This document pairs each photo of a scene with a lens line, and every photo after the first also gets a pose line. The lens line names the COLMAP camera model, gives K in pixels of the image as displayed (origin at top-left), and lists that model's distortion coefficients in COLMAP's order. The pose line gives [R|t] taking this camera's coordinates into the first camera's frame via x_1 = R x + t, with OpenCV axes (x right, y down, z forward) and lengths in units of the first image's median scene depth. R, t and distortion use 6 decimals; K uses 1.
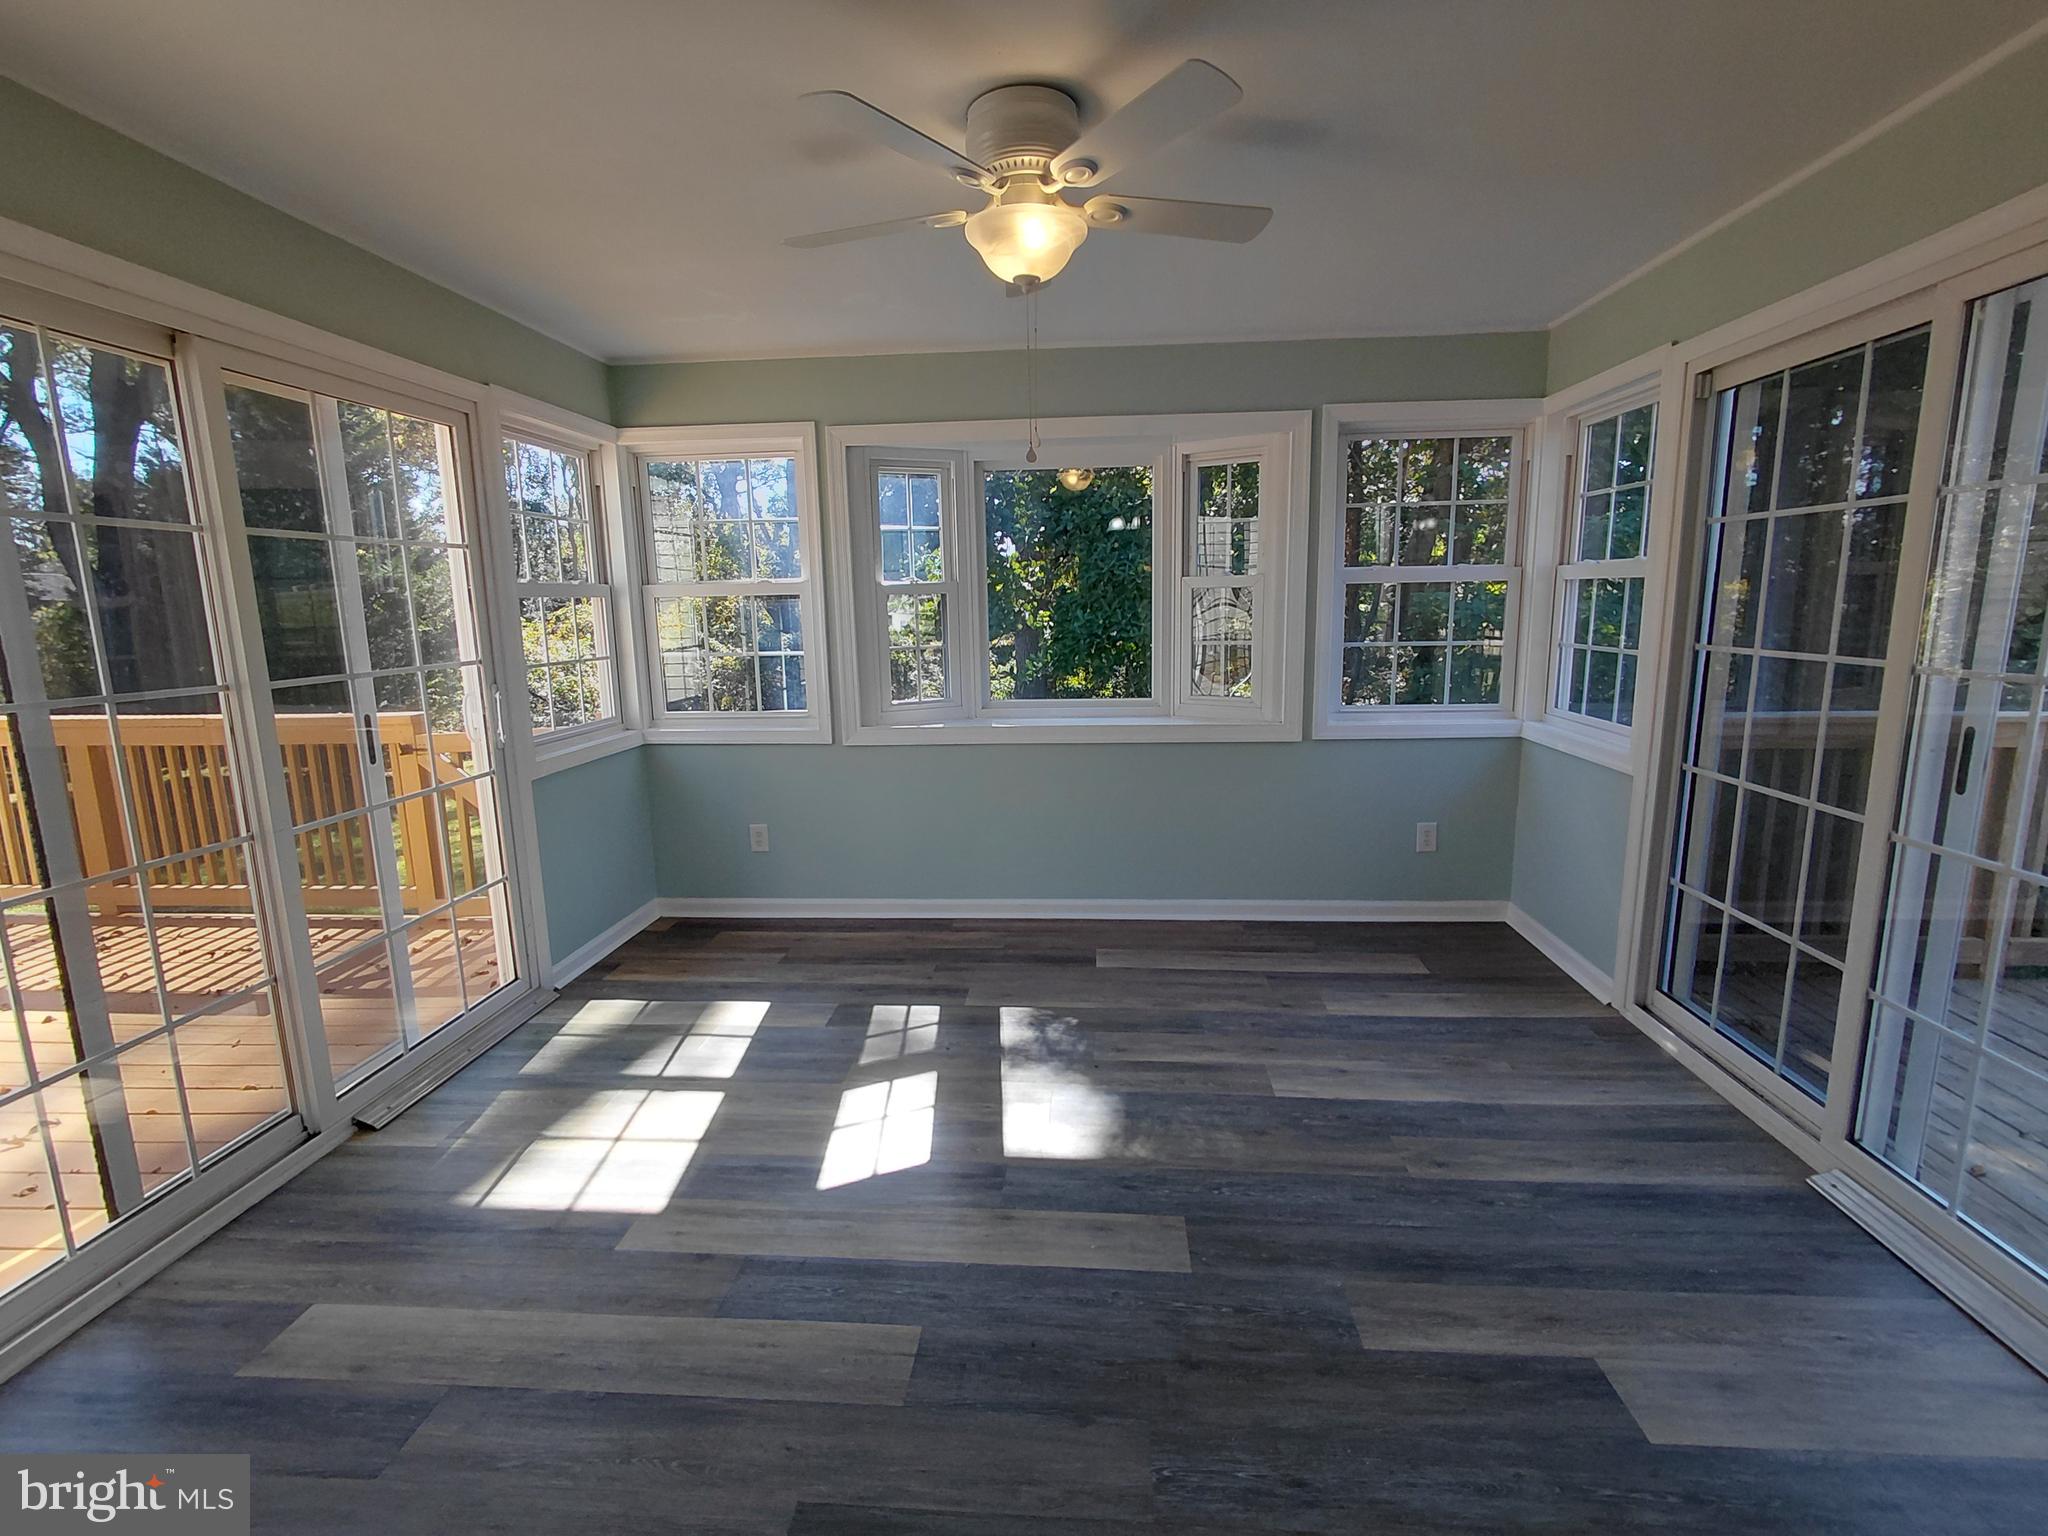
lens RADIAL K [[947.2, 0, 1026.7], [0, 947.2, 763.5], [0, 0, 1]] dist [-0.004389, 0.000163]
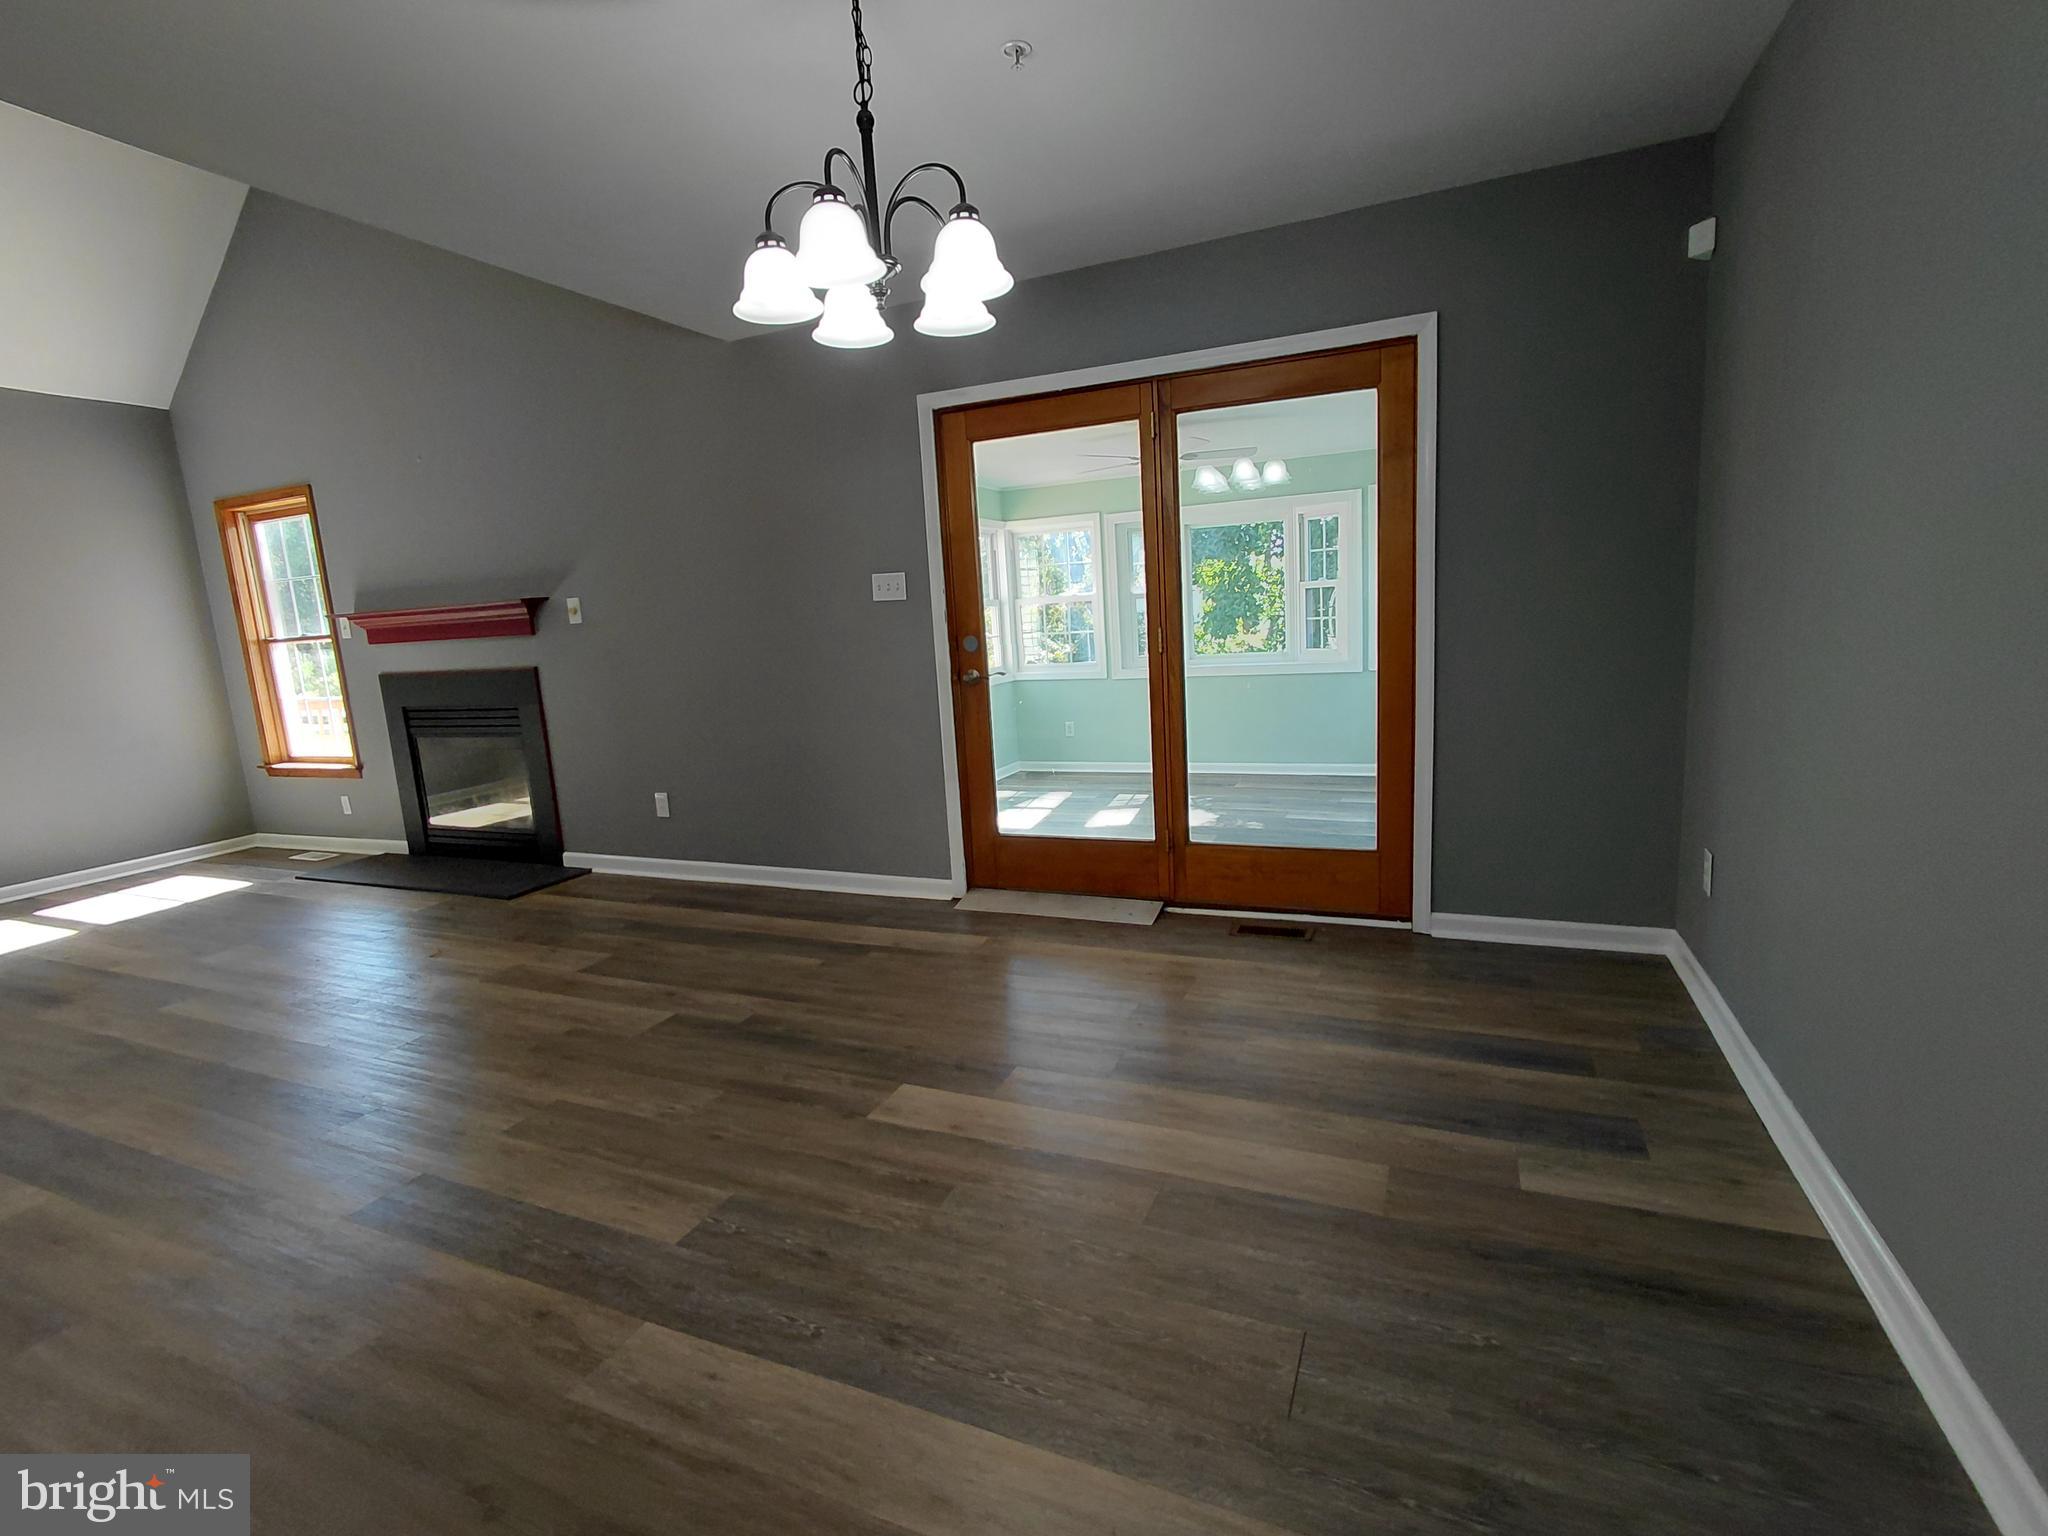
lens RADIAL K [[947.2, 0, 1026.8], [0, 947.2, 768.5], [0, 0, 1]] dist [-0.004389, 0.000163]
pose [[0.943457, 0.014015, -0.331199, 0.283168], [-0.012563, 0.999900, 0.006525, 0.153136], [0.331257, -0.001996, 0.943538, -0.871748]]
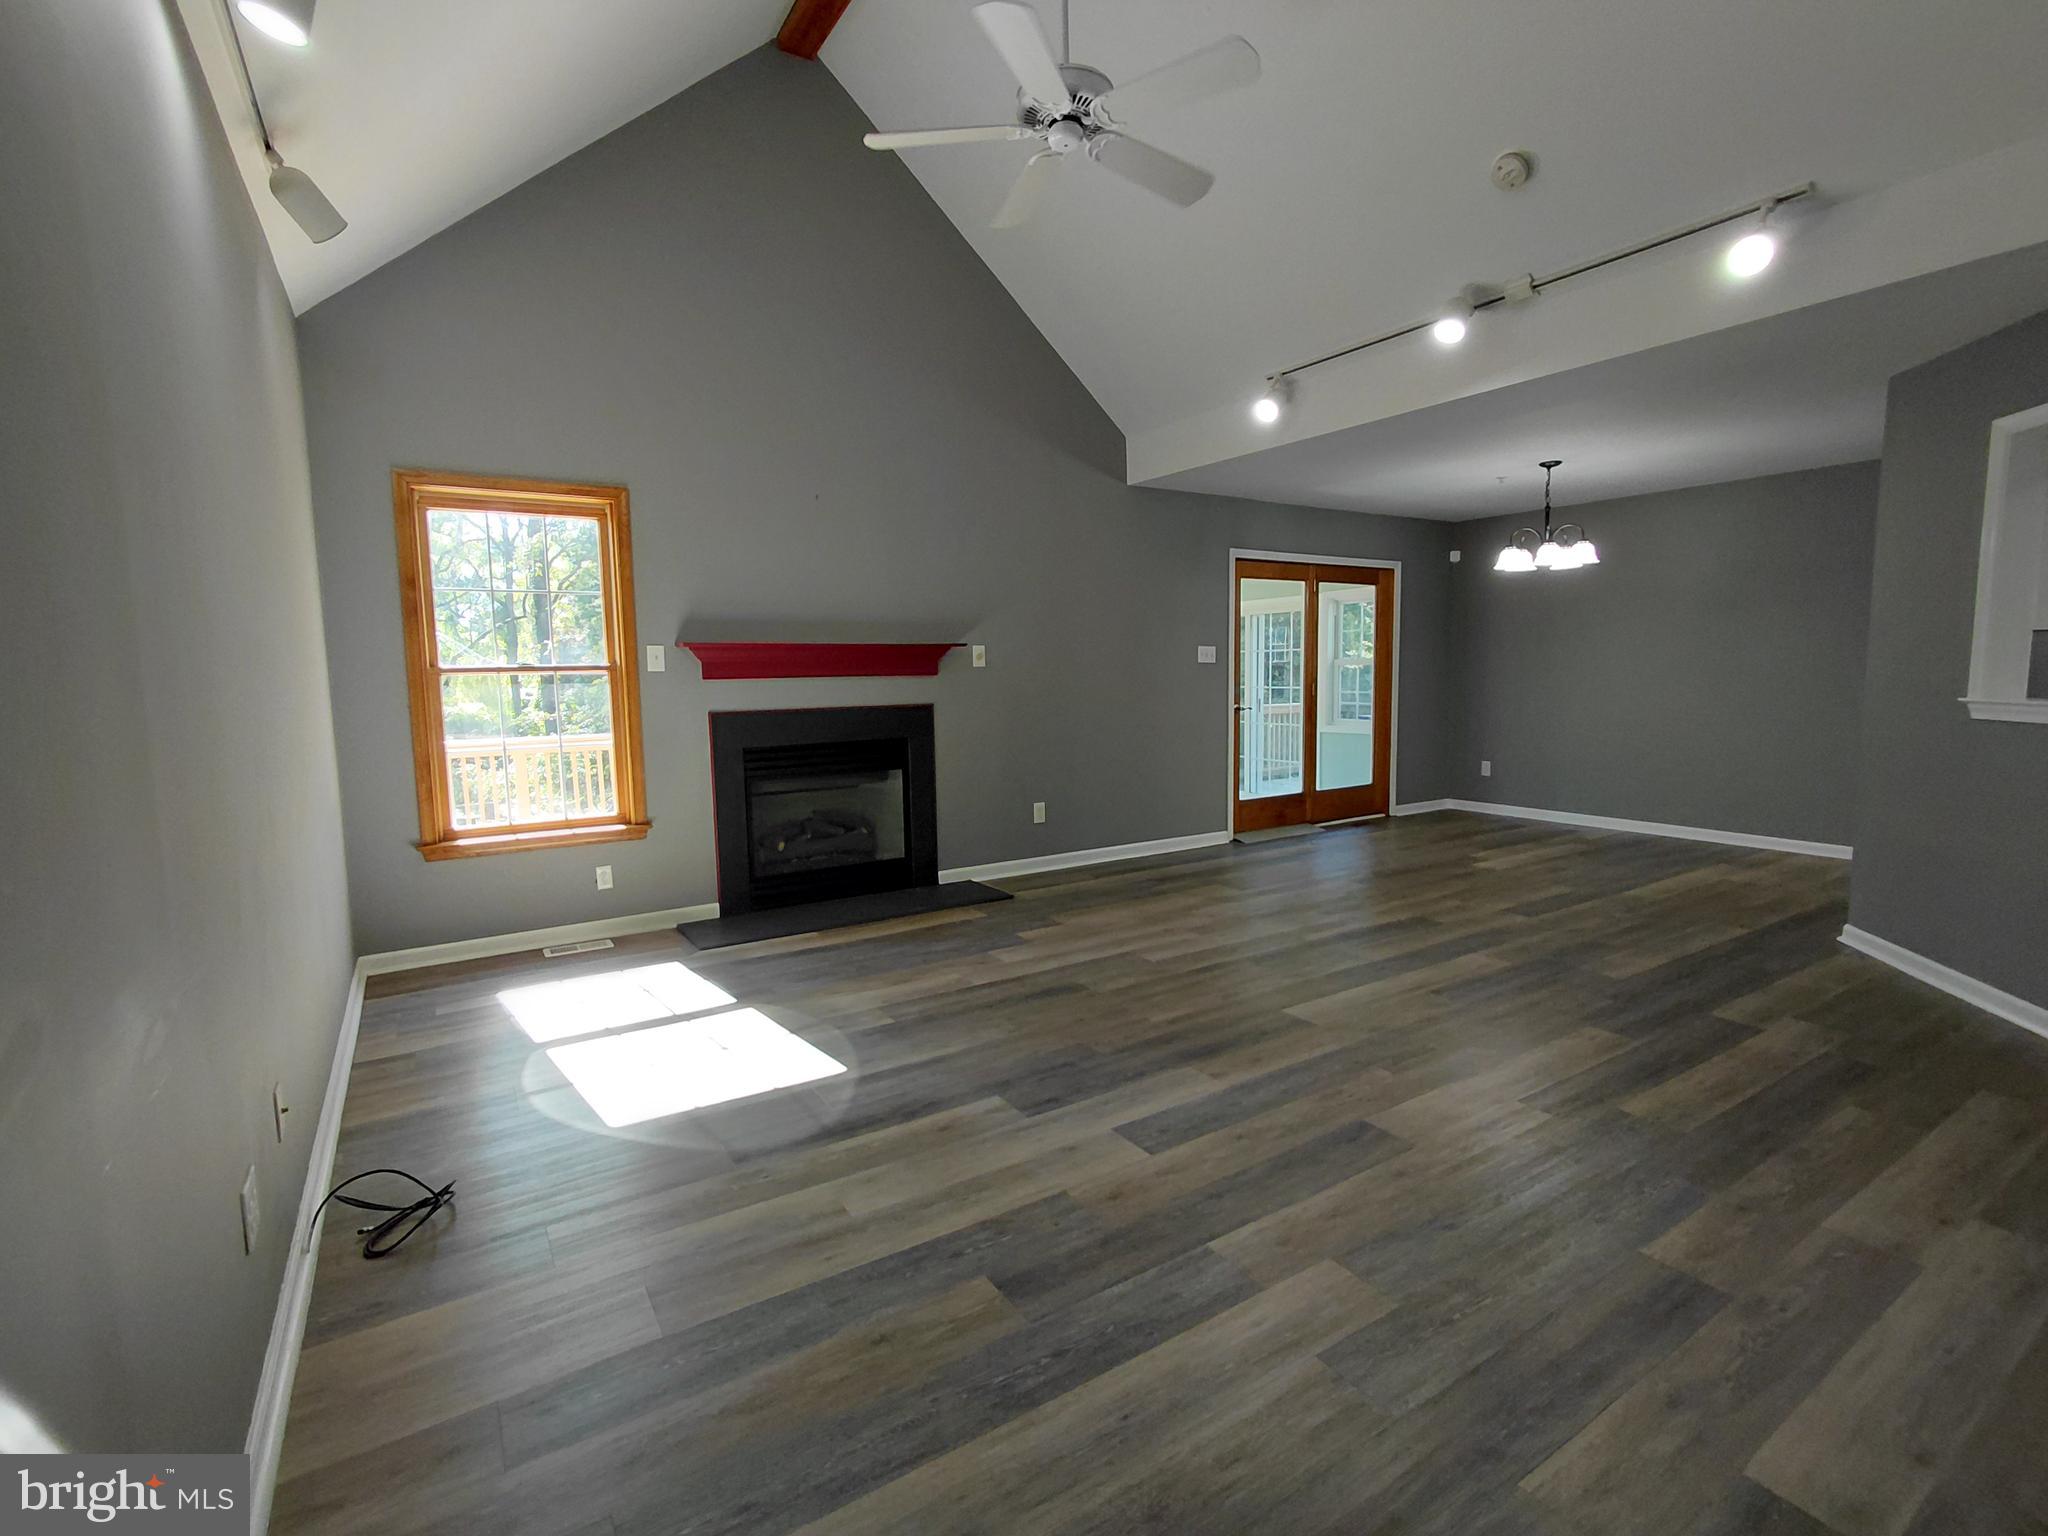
lens RADIAL K [[947.2, 0, 1031.0], [0, 947.2, 764.3], [0, 0, 1]] dist [-0.004389, 0.000163]
pose [[0.800100, -0.059235, 0.596934, -3.354941], [0.109057, 0.992893, -0.047648, 0.264524], [-0.589869, 0.103223, 0.800874, -1.357286]]
